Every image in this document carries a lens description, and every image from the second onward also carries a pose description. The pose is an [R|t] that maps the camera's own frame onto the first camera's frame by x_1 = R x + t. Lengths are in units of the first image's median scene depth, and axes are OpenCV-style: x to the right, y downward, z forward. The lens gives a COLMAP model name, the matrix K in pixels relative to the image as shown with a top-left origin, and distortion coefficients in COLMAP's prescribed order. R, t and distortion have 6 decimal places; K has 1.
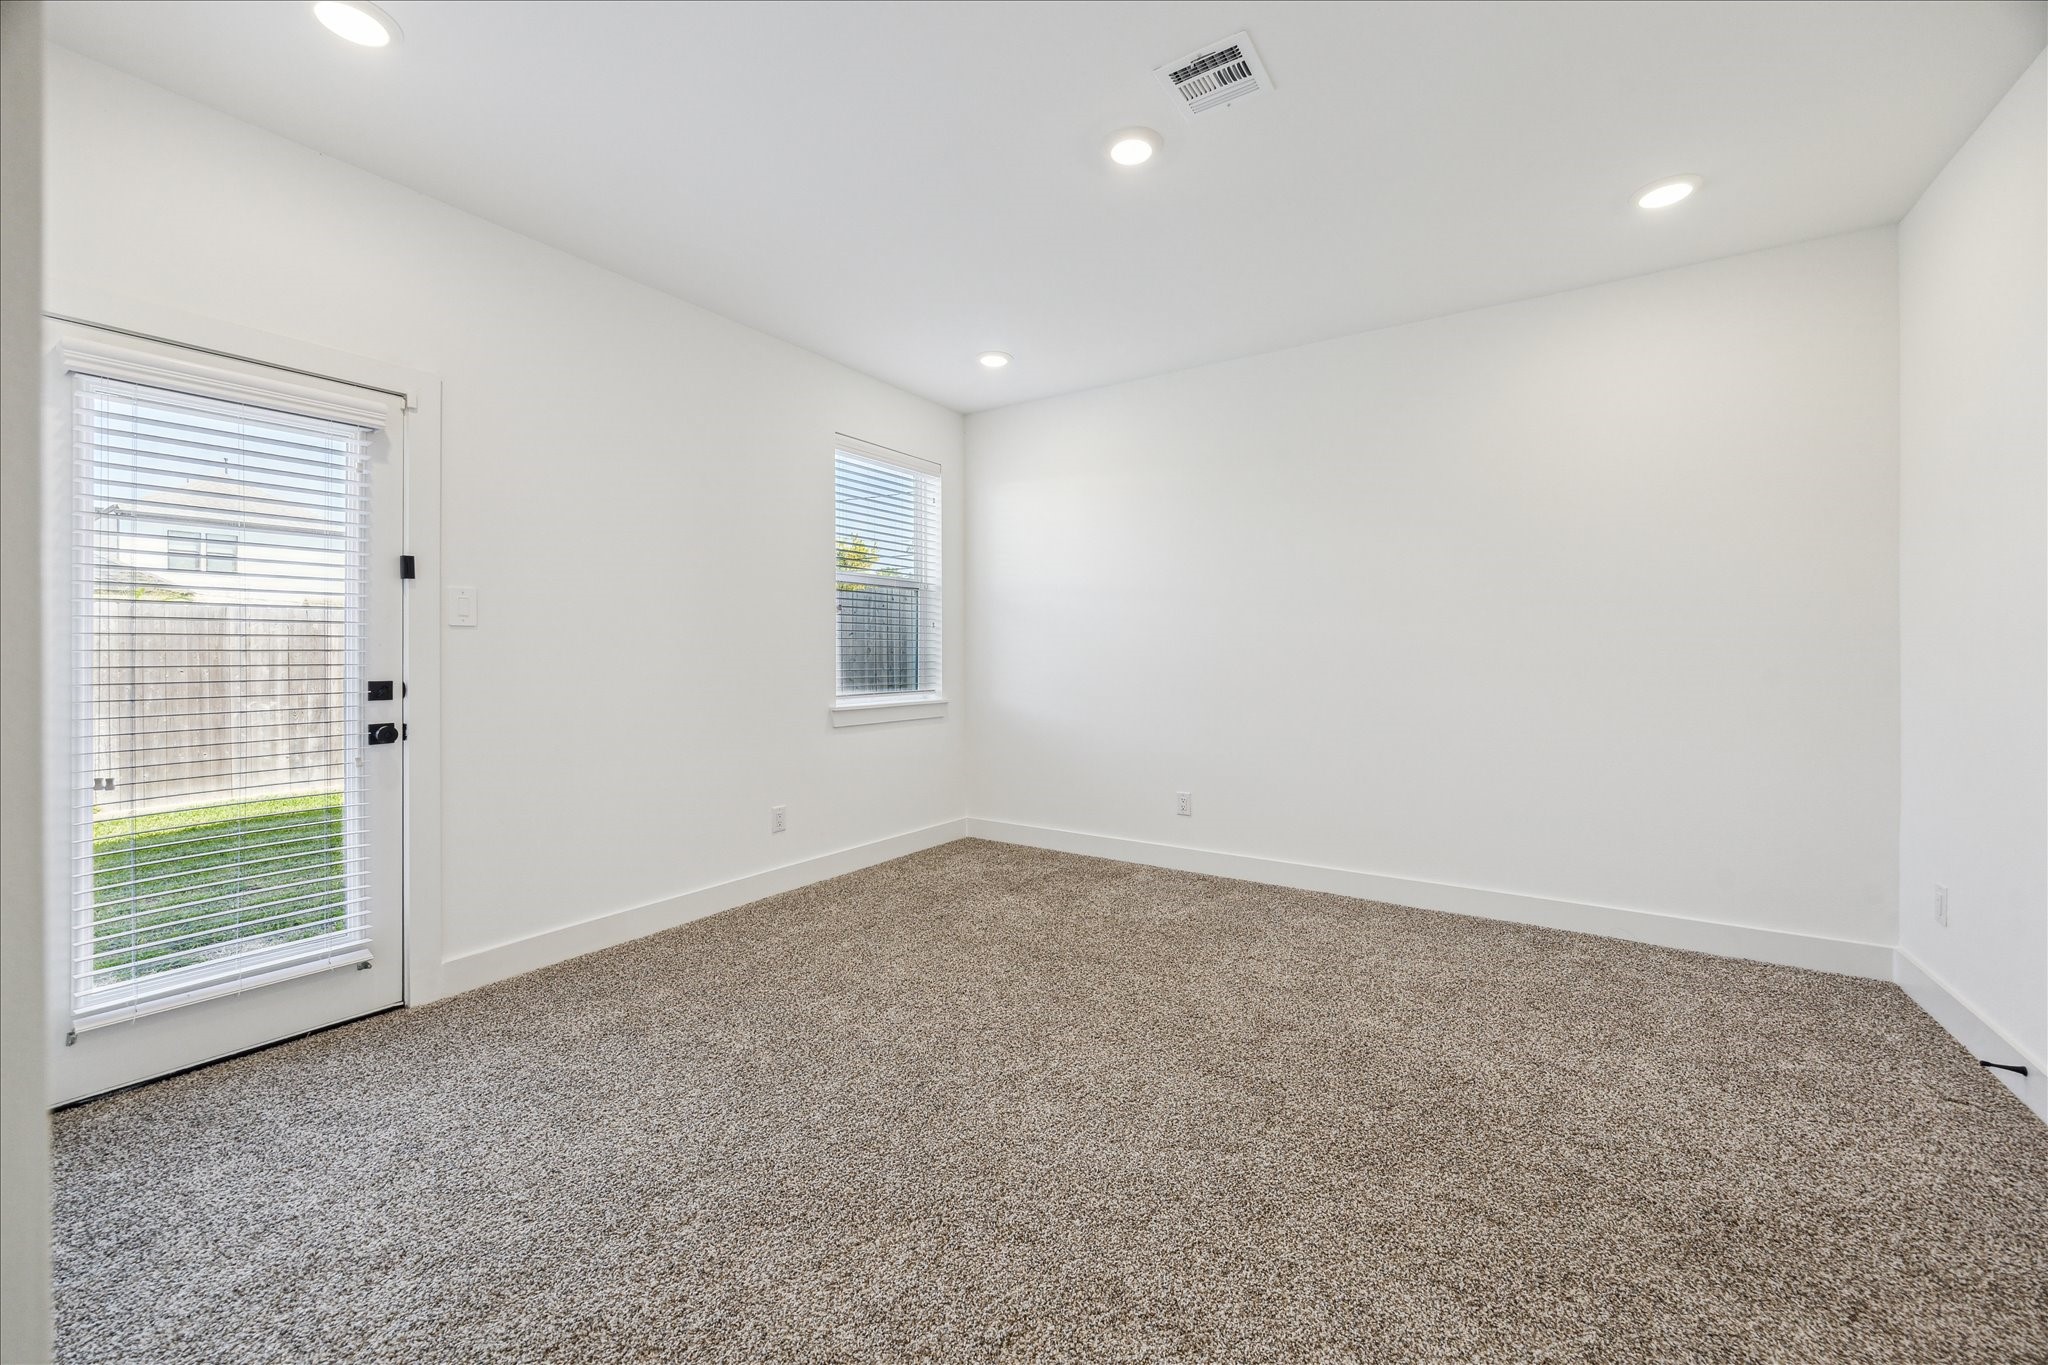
lens RADIAL K [[806.4, 0, 1018.1], [0, 806.4, 666.1], [0, 0, 1]] dist [-0.002012, 0.000288]
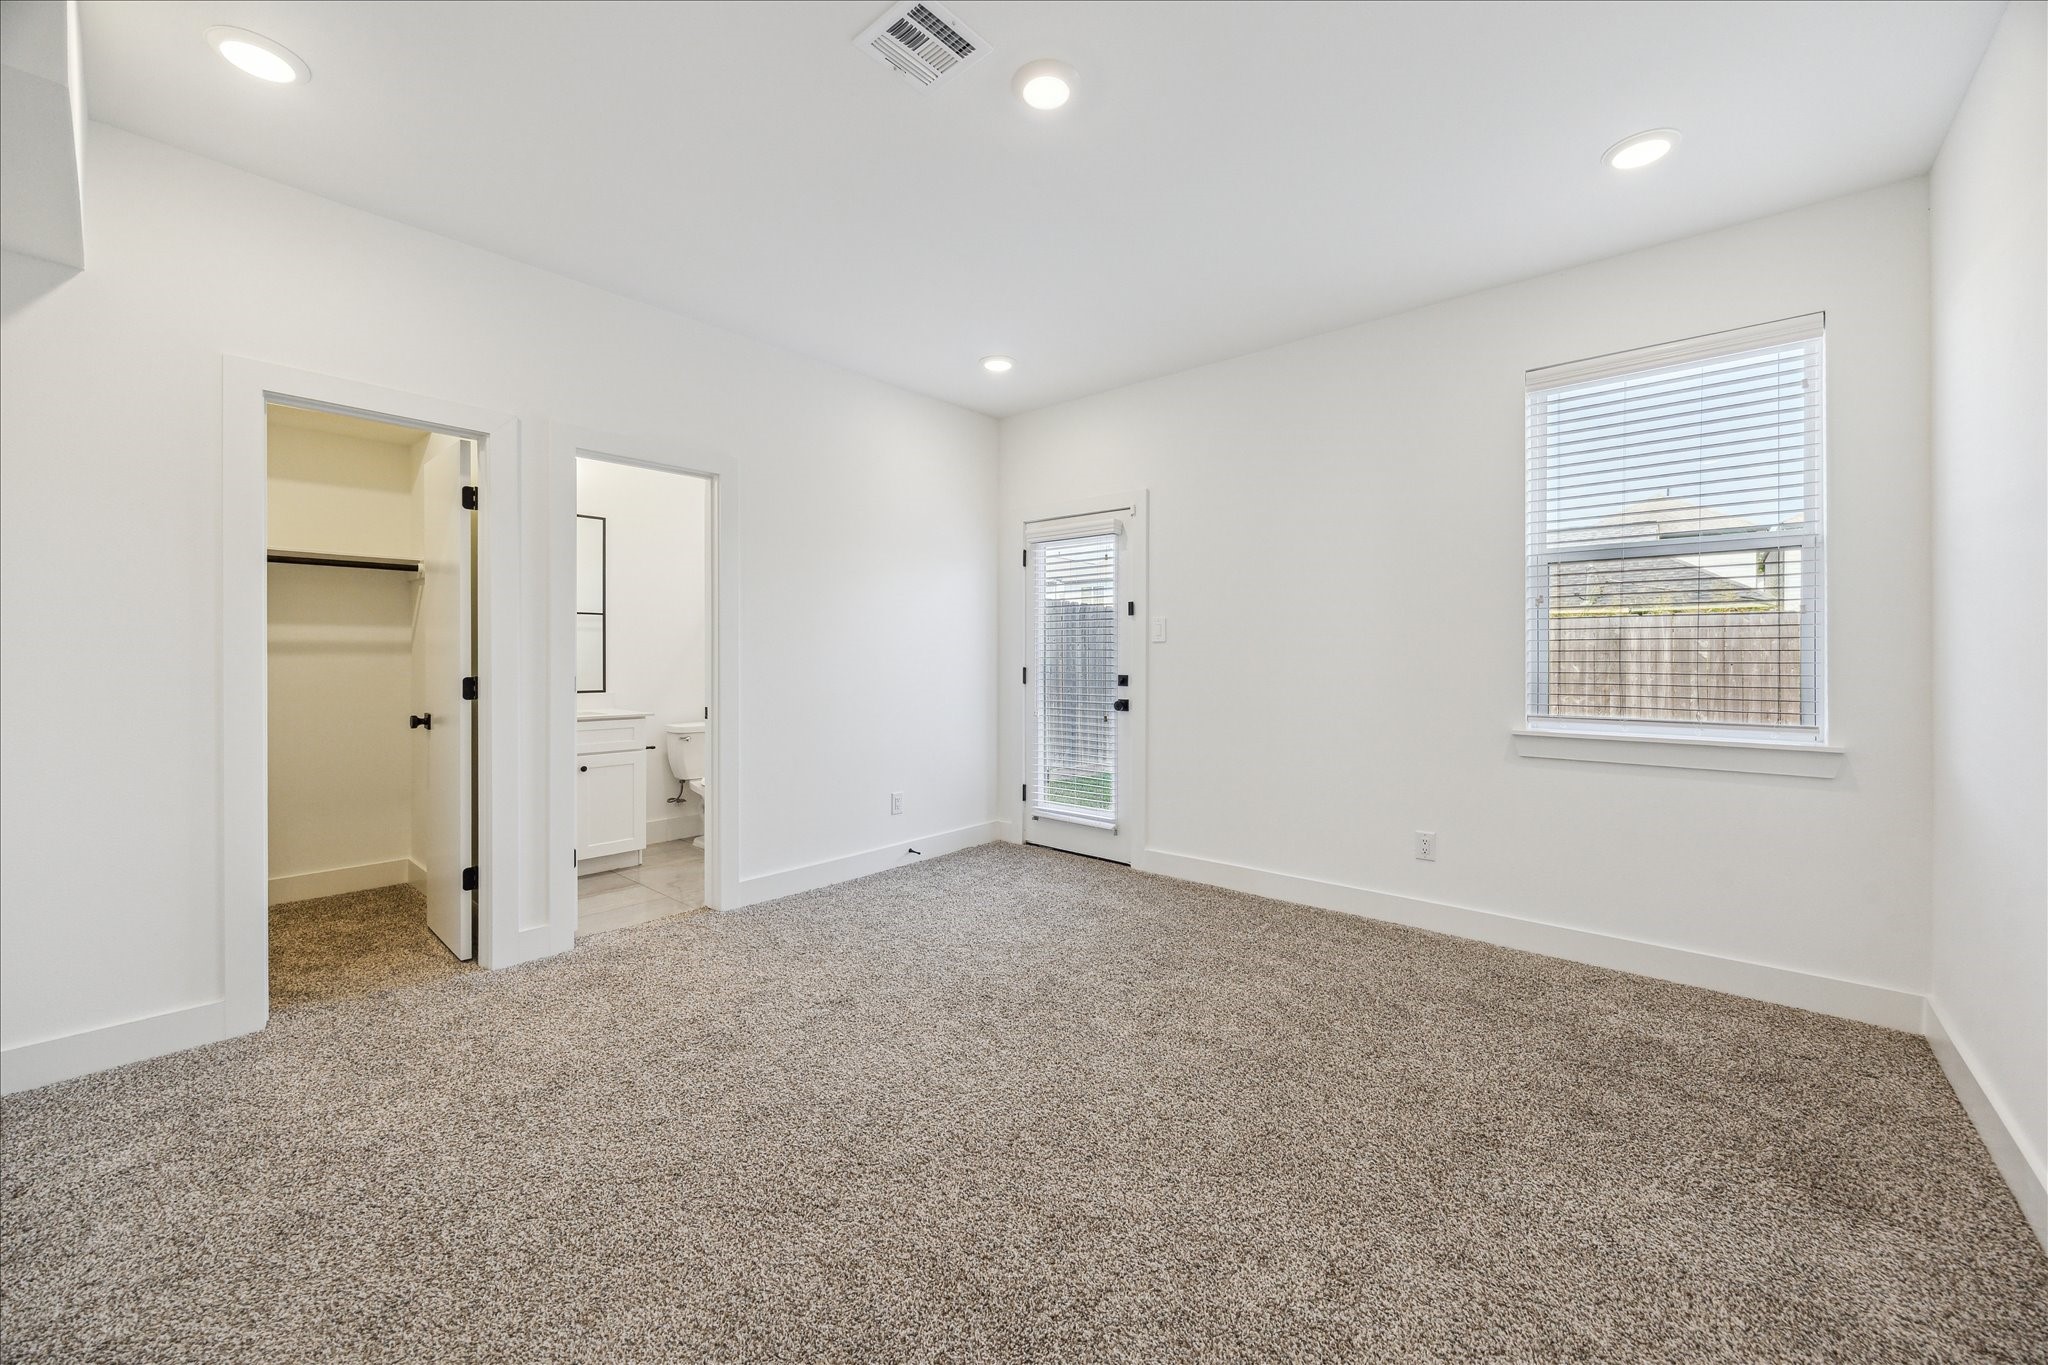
lens RADIAL K [[806.4, 0, 1038.0], [0, 806.4, 667.9], [0, 0, 1]] dist [-0.002012, 0.000288]
pose [[-0.138319, 0.020655, -0.990172, 0.596757], [-0.009616, 0.999707, 0.022198, -0.021329], [0.990341, 0.012592, -0.138080, 0.647698]]
